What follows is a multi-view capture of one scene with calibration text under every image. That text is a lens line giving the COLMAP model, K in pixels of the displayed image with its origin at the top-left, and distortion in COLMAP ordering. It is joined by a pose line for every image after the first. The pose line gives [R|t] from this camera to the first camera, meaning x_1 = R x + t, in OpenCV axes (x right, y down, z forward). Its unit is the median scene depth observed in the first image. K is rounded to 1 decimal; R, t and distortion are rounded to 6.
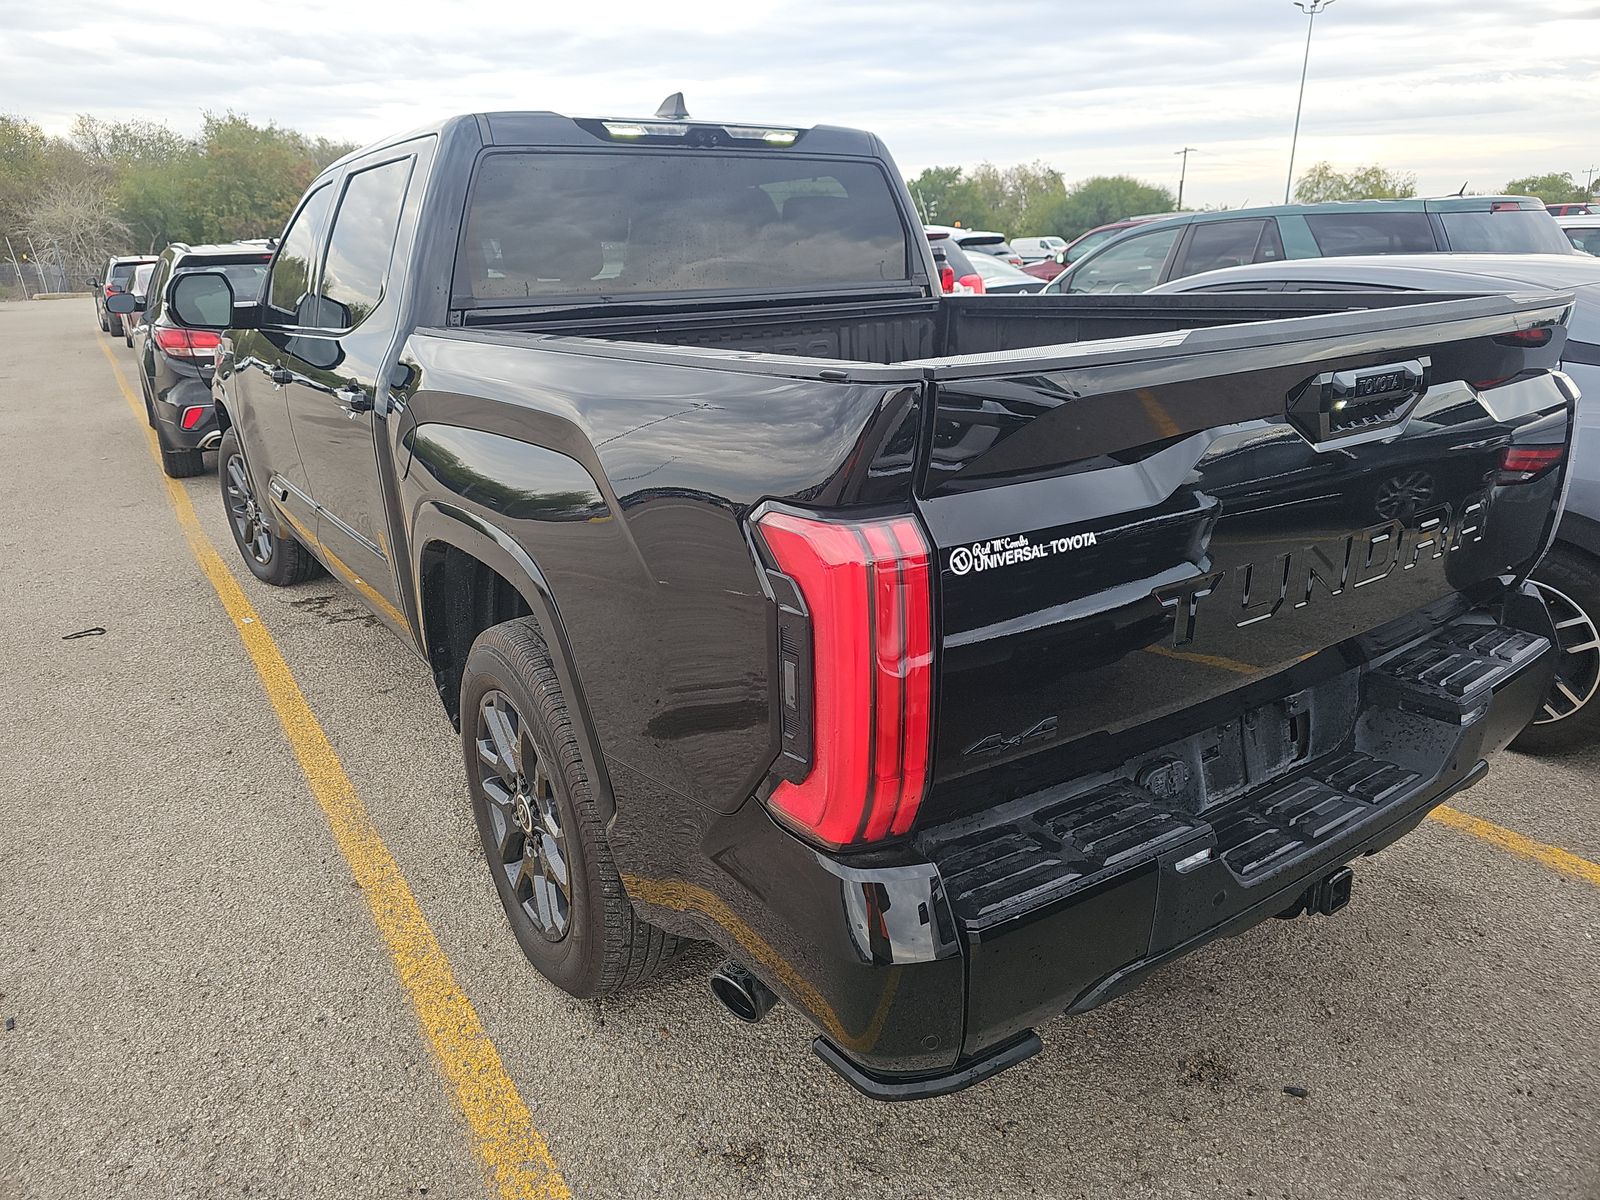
lens RADIAL K [[1068.7, 0, 775.8], [0, 1068.7, 578.4], [0, 0, 1]] dist [0.061193, -0.065931]
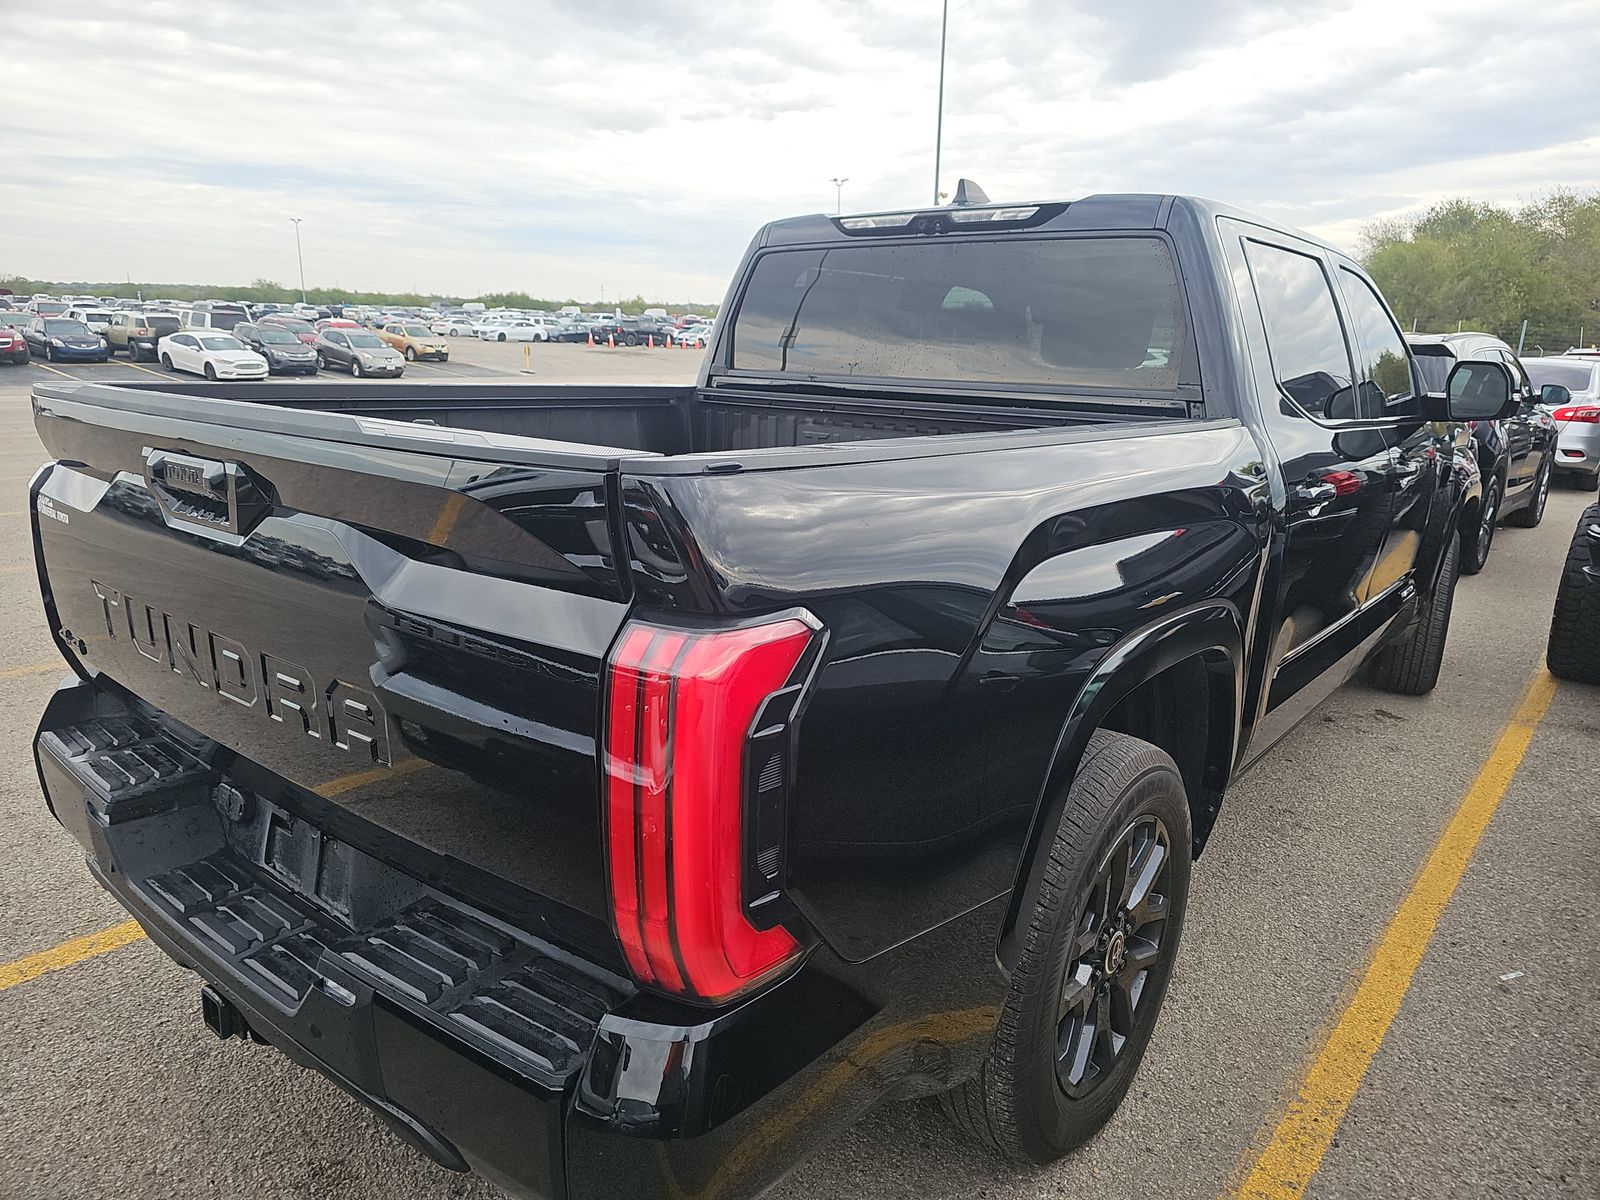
lens RADIAL K [[1068.4, 0, 800.0], [0, 1068.4, 600.0], [0, 0, 1]] dist [0.051037, -0.049193]
pose [[0.293398, 0.260823, -0.919722, 1.579097], [-0.314412, 0.934869, 0.164818, -0.392667], [0.902808, 0.240814, 0.356295, 1.144263]]
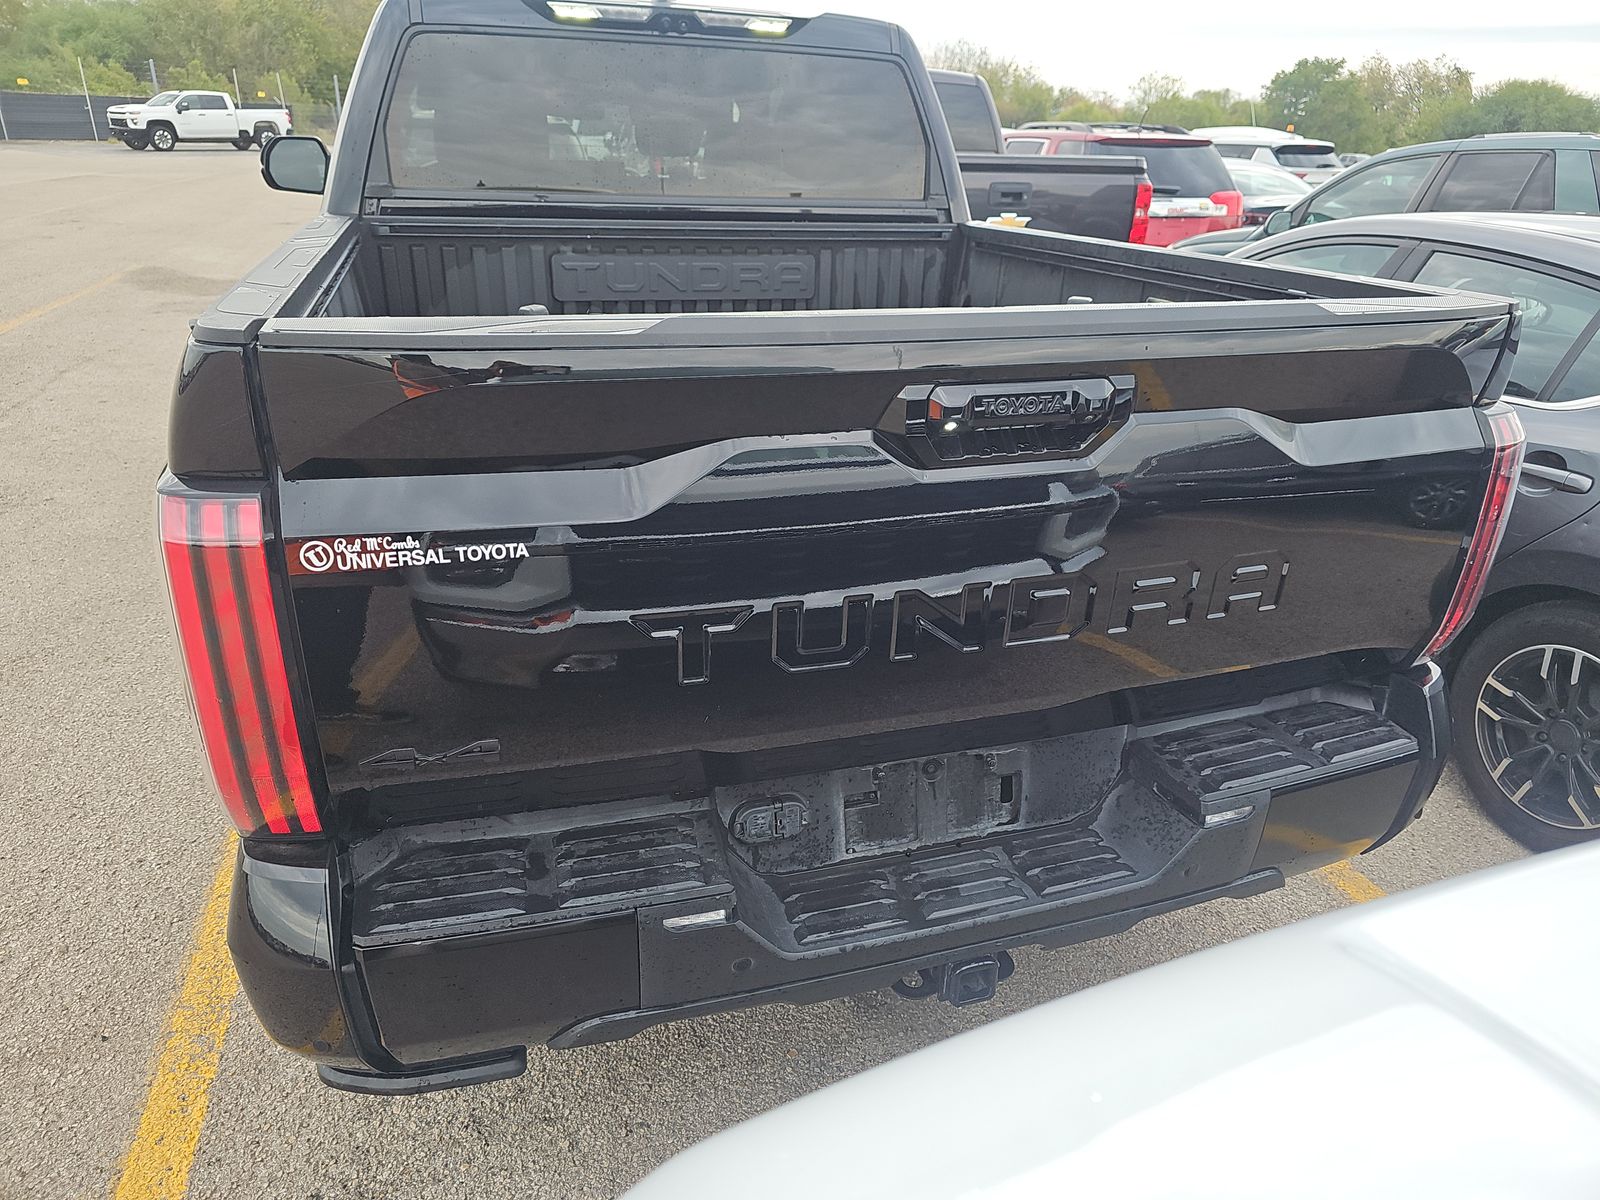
lens RADIAL K [[1068.4, 0, 800.0], [0, 1068.4, 600.0], [0, 0, 1]] dist [0.051037, -0.049193]
pose [[0.961400, 0.163467, -0.221335, 0.578532], [-0.137375, 0.982130, 0.128642, -0.114056], [0.238408, -0.093271, 0.966676, 0.178791]]
